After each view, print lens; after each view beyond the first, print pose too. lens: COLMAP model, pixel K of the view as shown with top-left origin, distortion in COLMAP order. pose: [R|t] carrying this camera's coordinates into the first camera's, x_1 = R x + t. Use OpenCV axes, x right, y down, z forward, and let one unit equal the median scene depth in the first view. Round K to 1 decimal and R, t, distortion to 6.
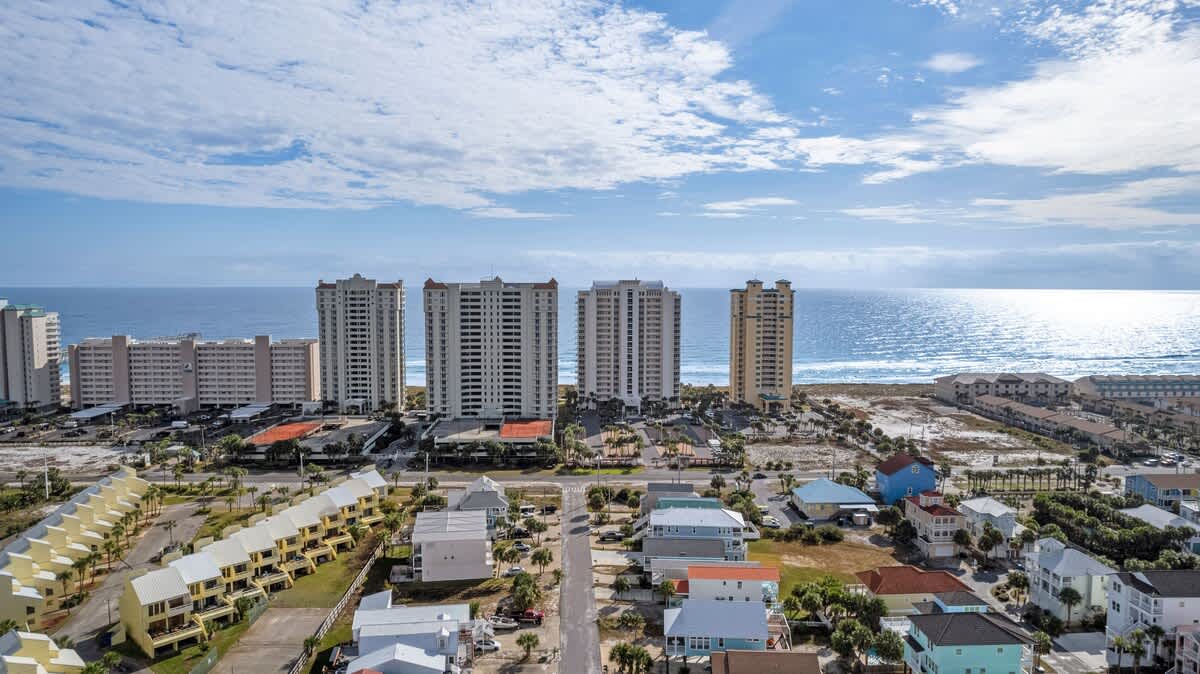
lens RADIAL K [[794.7, 0, 600.0], [0, 794.7, 337.0], [0, 0, 1]] dist [-0.037533, 0.002585]
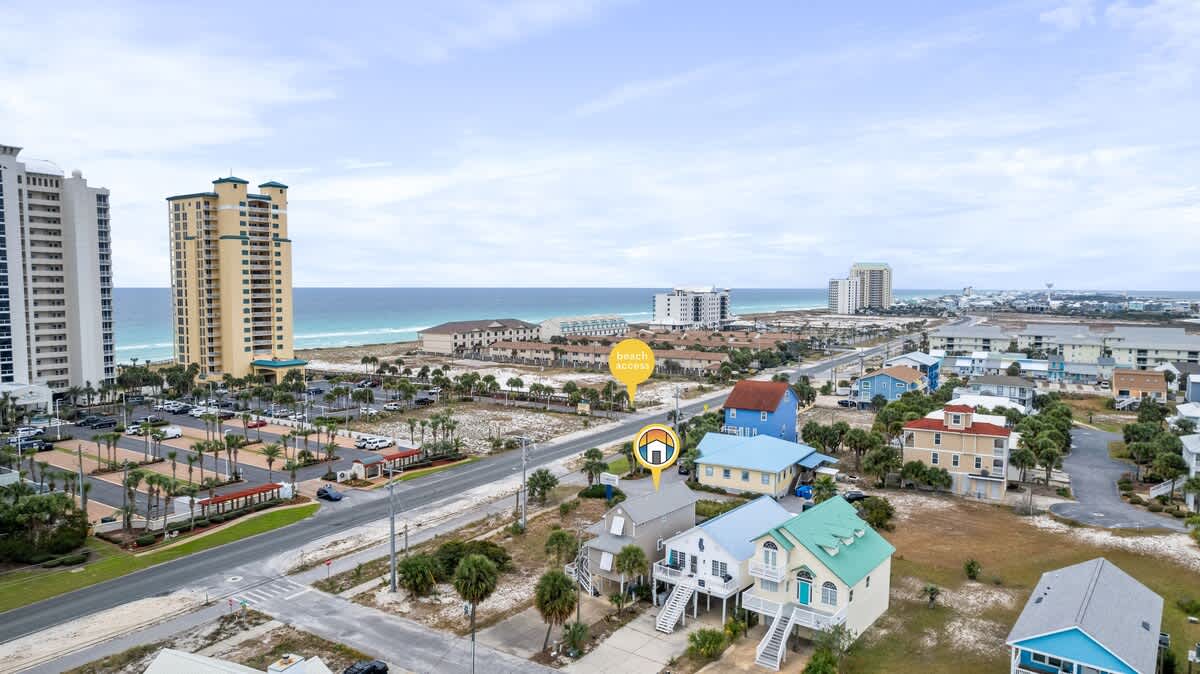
lens RADIAL K [[765.8, 0, 600.0], [0, 765.8, 337.0], [0, 0, 1]] dist [-0.062930, 0.054994]
pose [[0.573283, -0.057480, 0.817338, -0.135596], [0.059529, 0.997822, 0.028420, 0.055225], [-0.817192, 0.032363, 0.575457, 0.464667]]
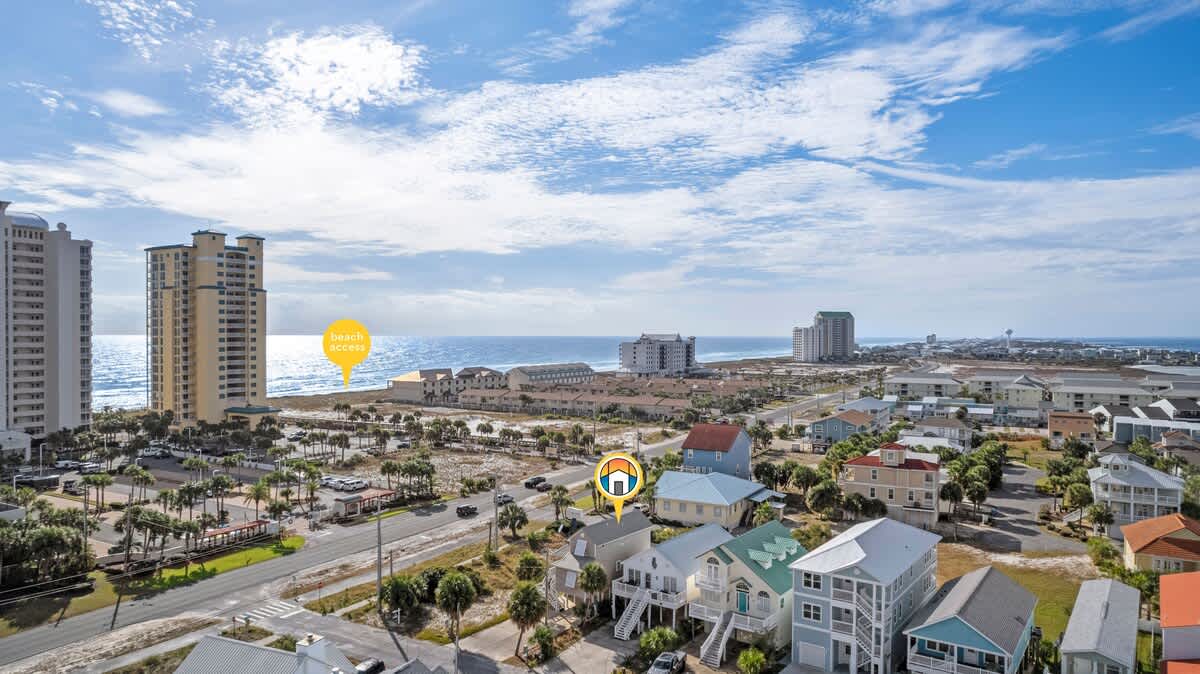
lens RADIAL K [[772.9, 0, 600.0], [0, 772.9, 337.0], [0, 0, 1]] dist [-0.056914, 0.048111]
pose [[0.538886, -0.006143, 0.842356, -0.162721], [0.061271, 0.997611, -0.031922, 0.055840], [-0.840147, 0.068814, 0.537975, 0.444591]]
